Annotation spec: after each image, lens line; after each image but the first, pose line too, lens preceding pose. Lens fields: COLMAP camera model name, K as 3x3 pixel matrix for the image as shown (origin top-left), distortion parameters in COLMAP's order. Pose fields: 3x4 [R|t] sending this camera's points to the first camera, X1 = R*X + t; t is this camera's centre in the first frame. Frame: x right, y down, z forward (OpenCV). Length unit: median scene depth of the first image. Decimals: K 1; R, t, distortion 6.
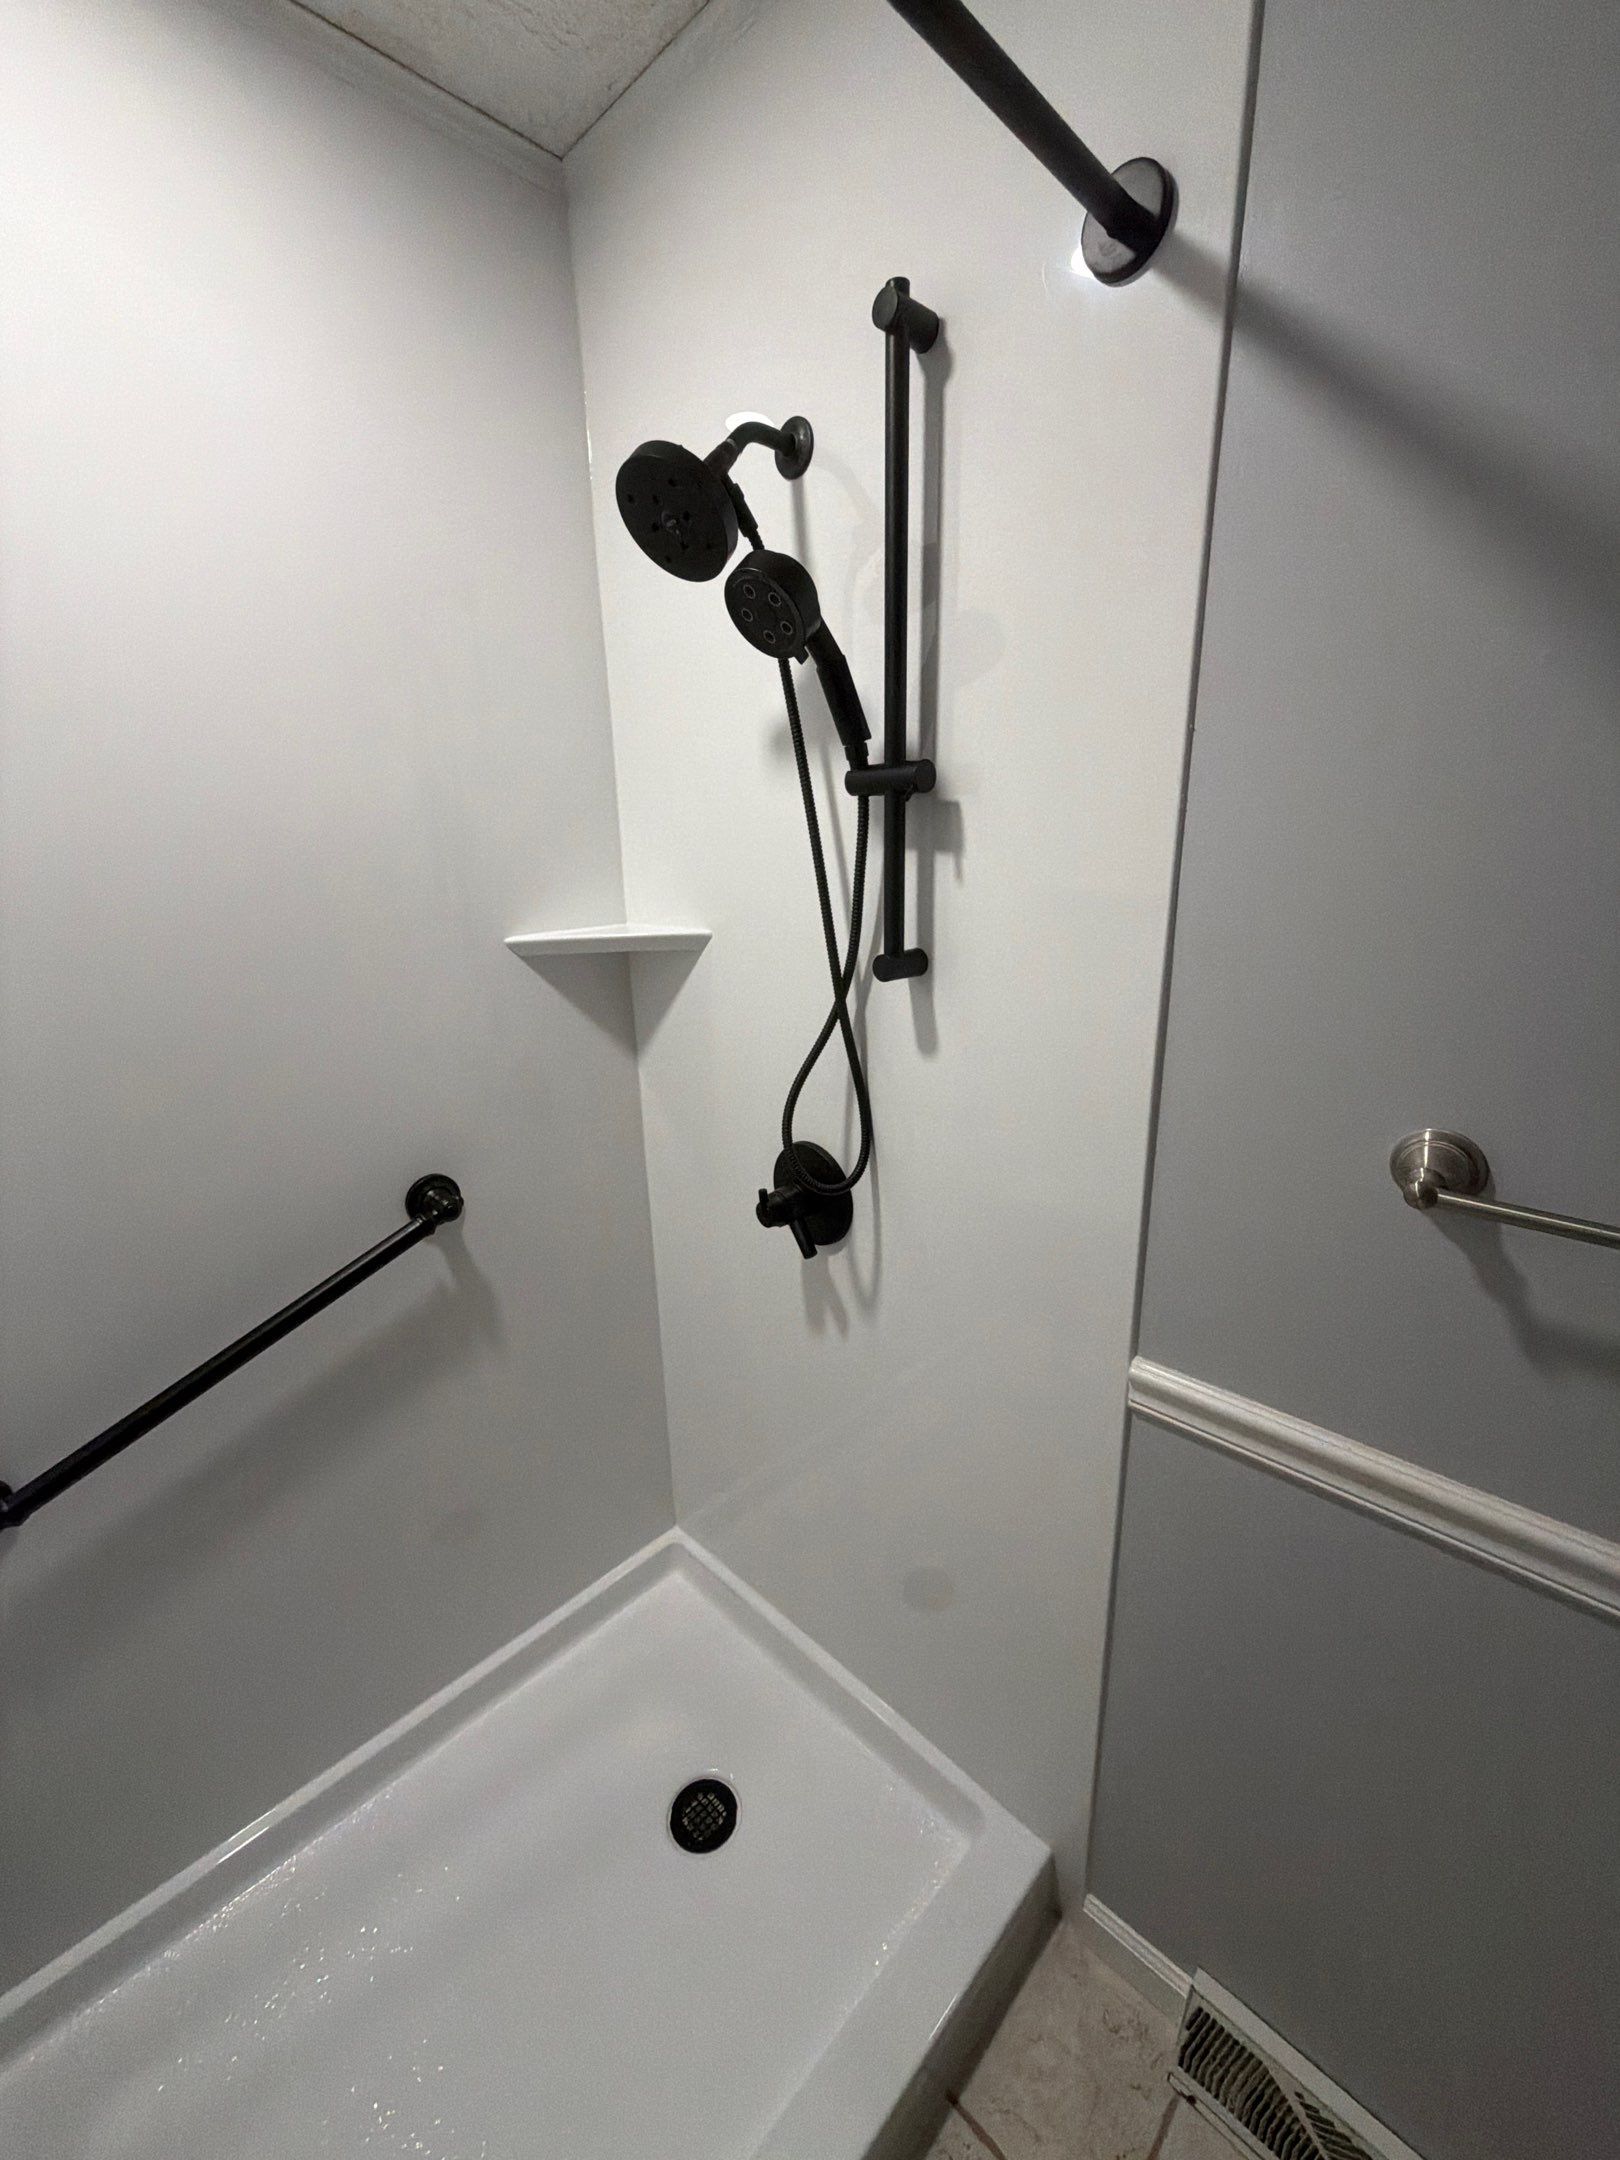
lens RADIAL K [[867.2, 0, 818.7], [0, 867.2, 1080.4], [0, 0, 1]] dist [0.002663, 0.000379]
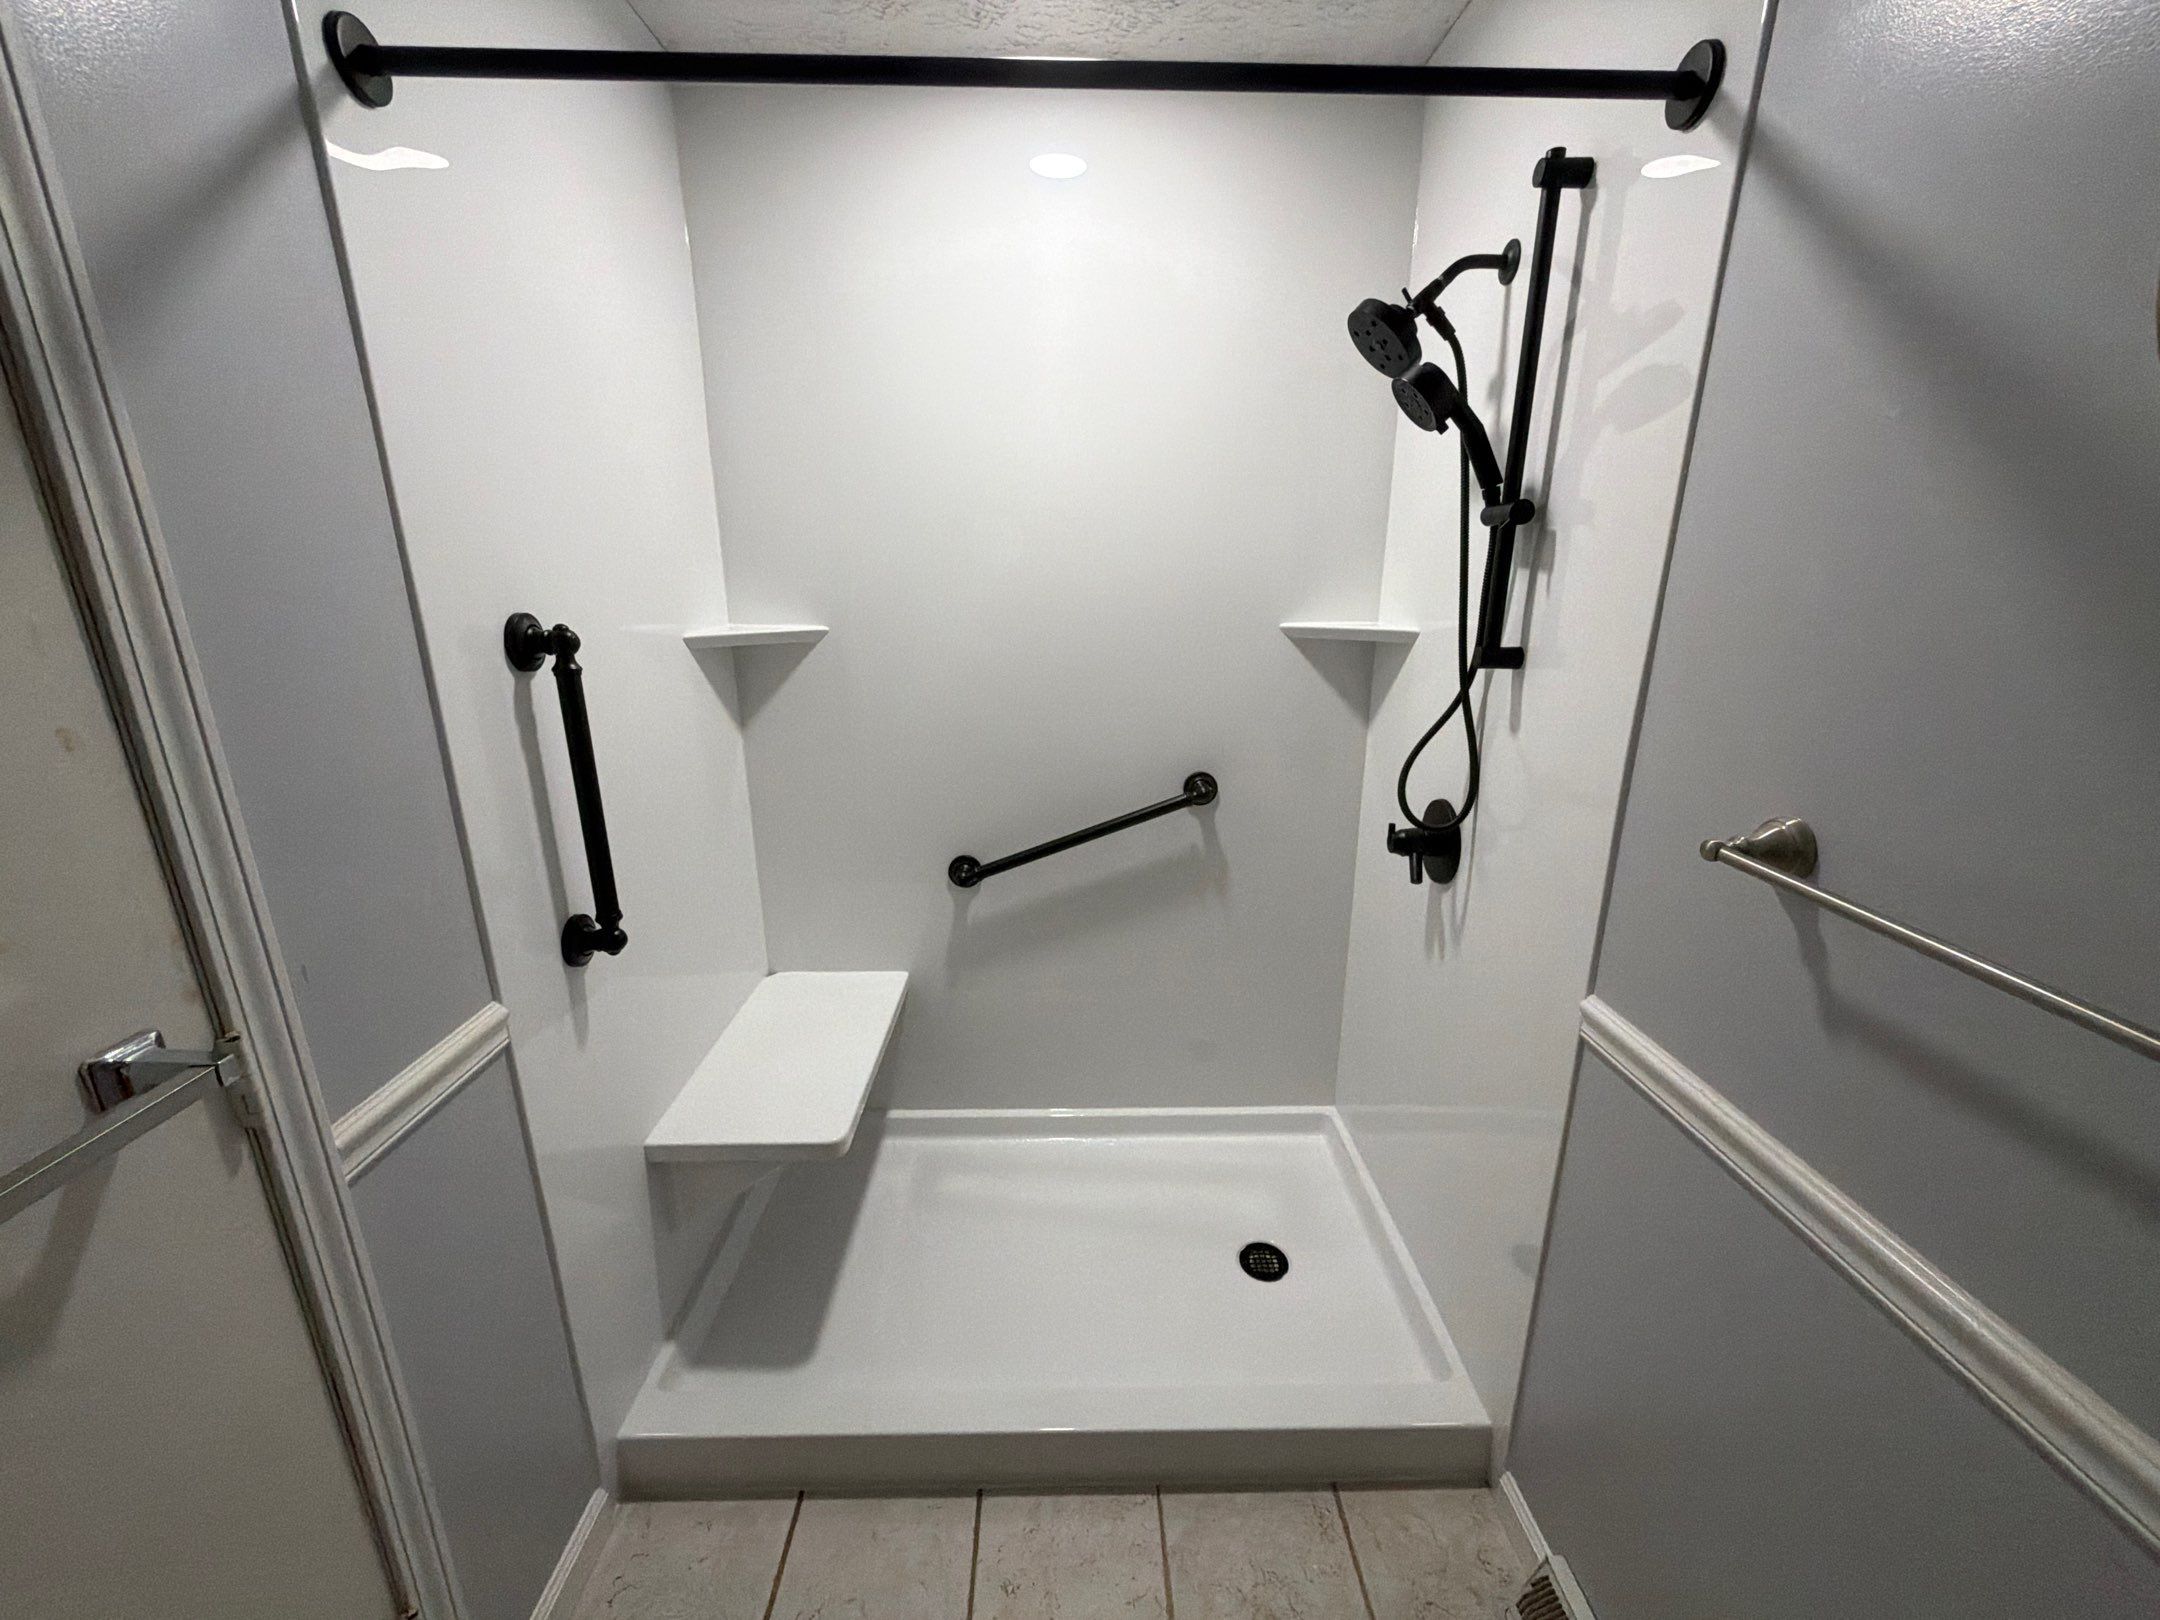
lens RADIAL K [[867.2, 0, 1080.0], [0, 867.2, 810.0], [0, 0, 1]] dist [0.002663, 0.000379]
pose [[0.706686, 0.213434, -0.674567, 0.502609], [-0.205972, 0.974181, 0.092454, 0.084184], [0.676883, 0.073606, 0.732401, -0.305143]]
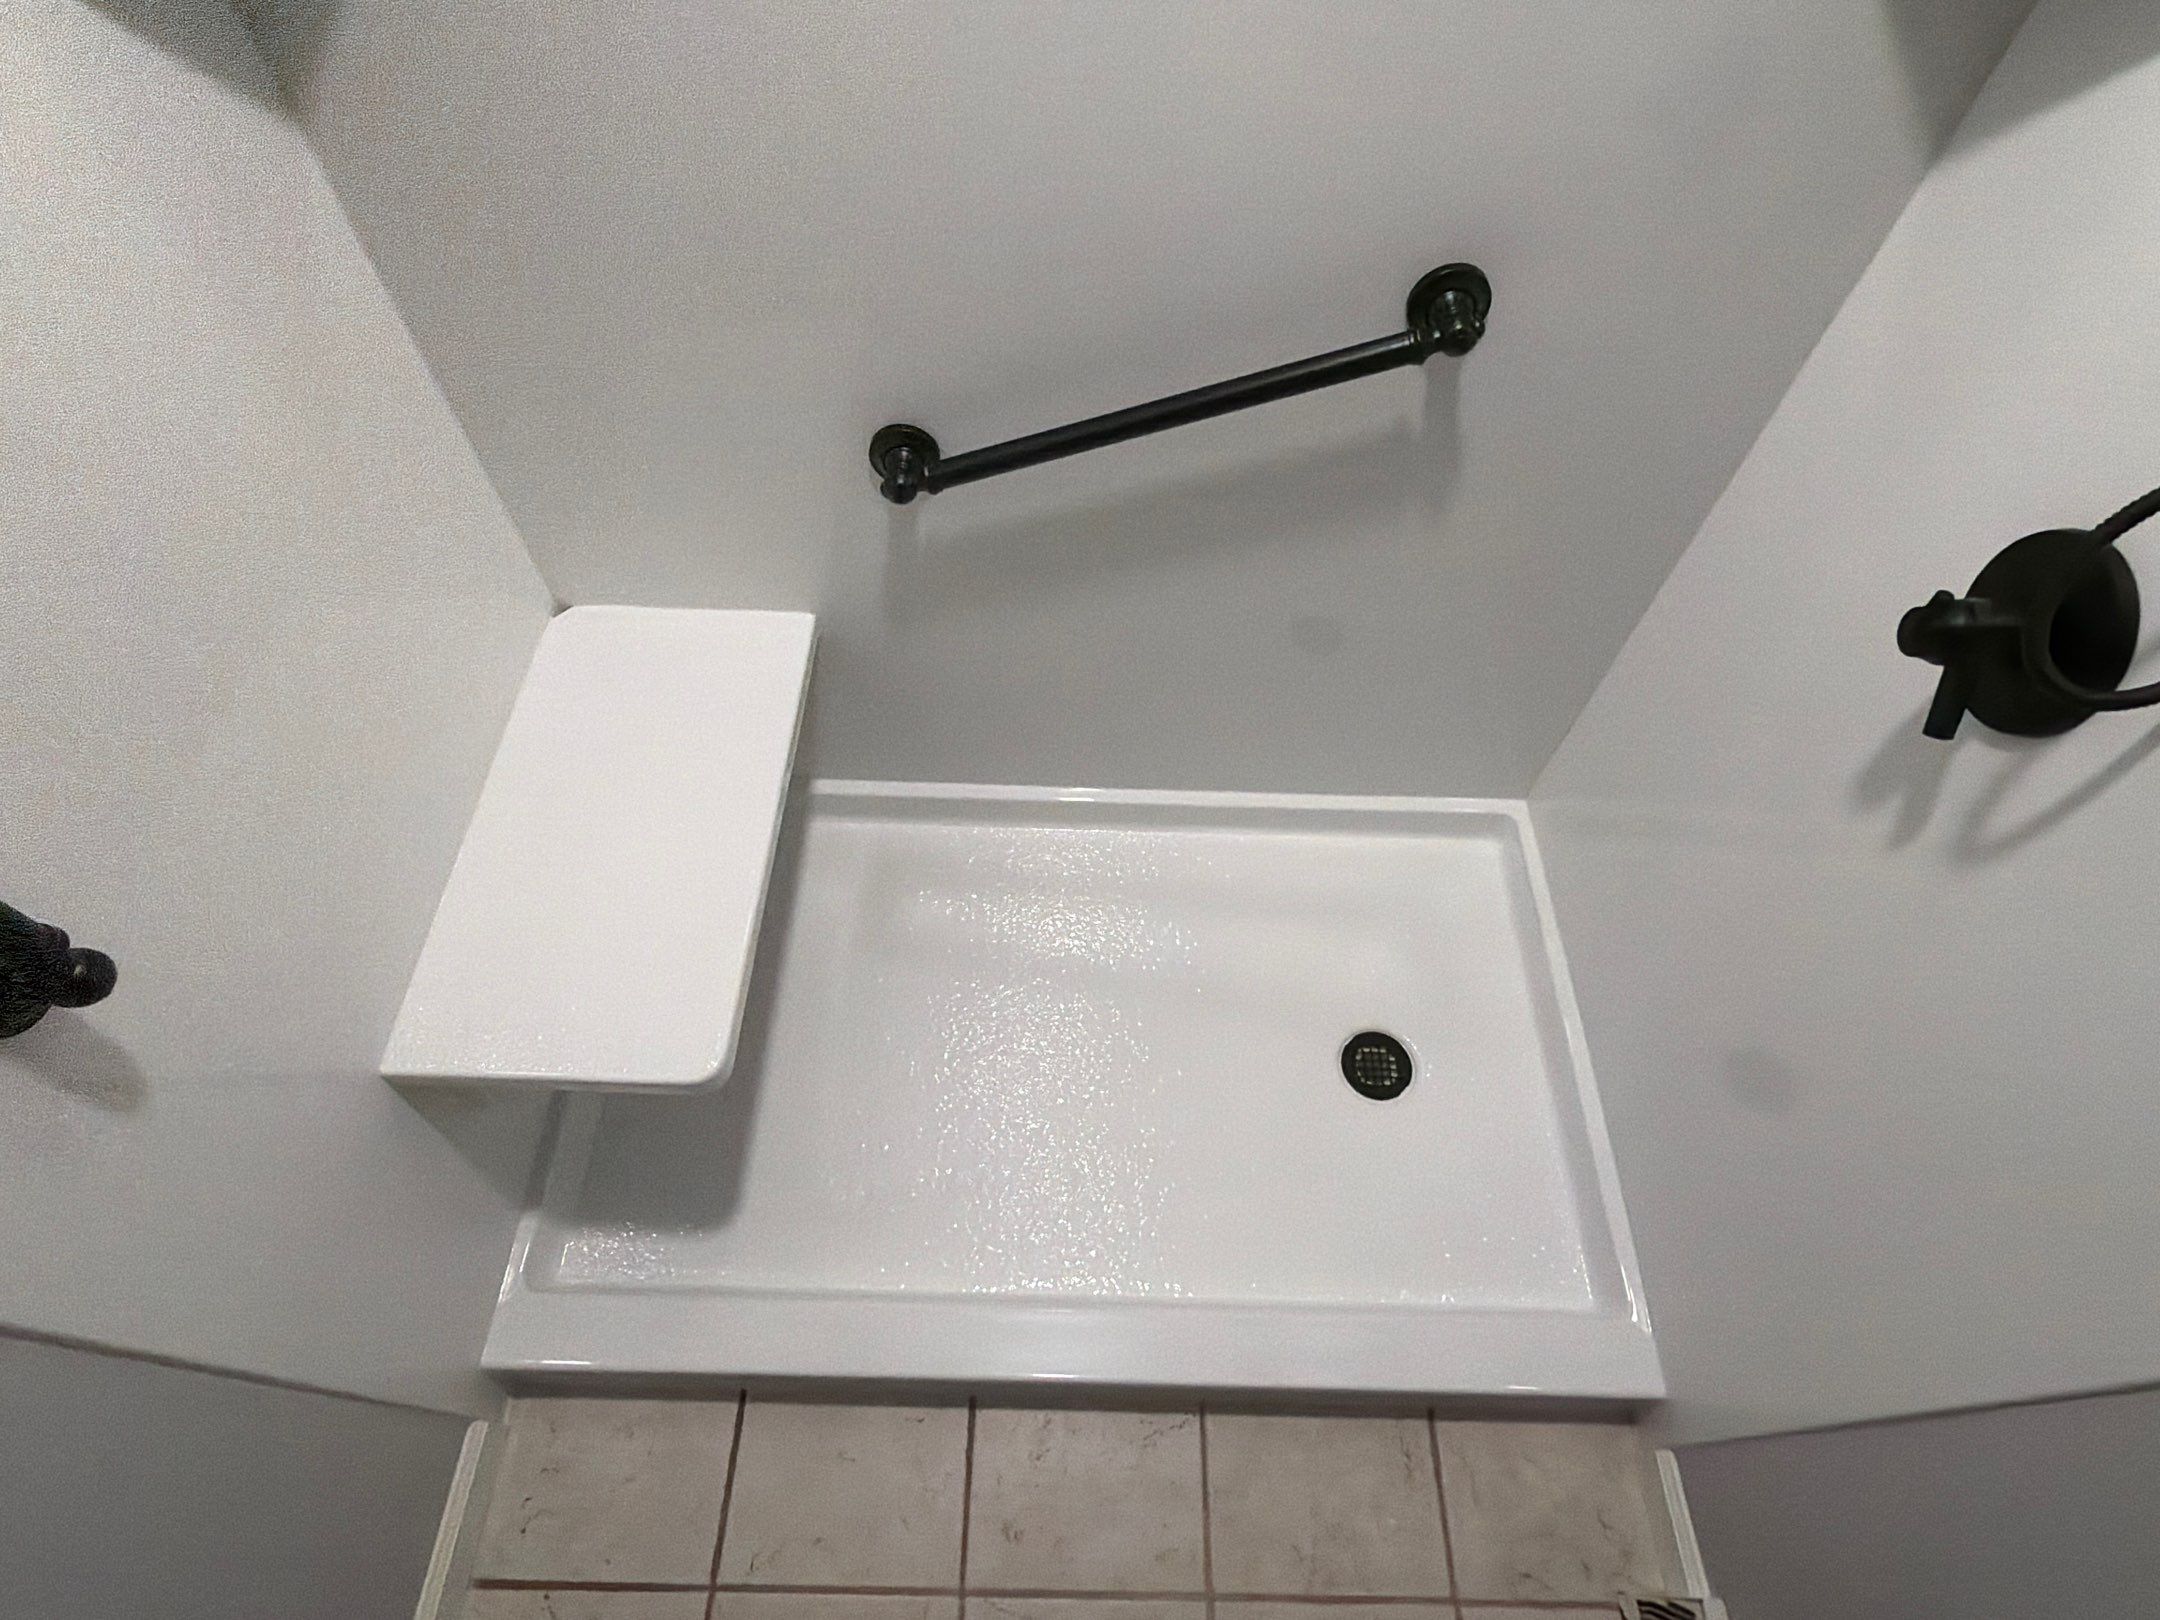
lens RADIAL K [[1112.5, 0, 1071.5], [0, 1112.5, 810.3], [0, 0, 1]] dist [0.001714, 0.000119]
pose [[0.677625, 0.633168, -0.374062, -0.091358], [-0.228560, 0.664780, 0.711216, -0.153903], [0.698988, -0.396443, 0.595188, 0.168999]]
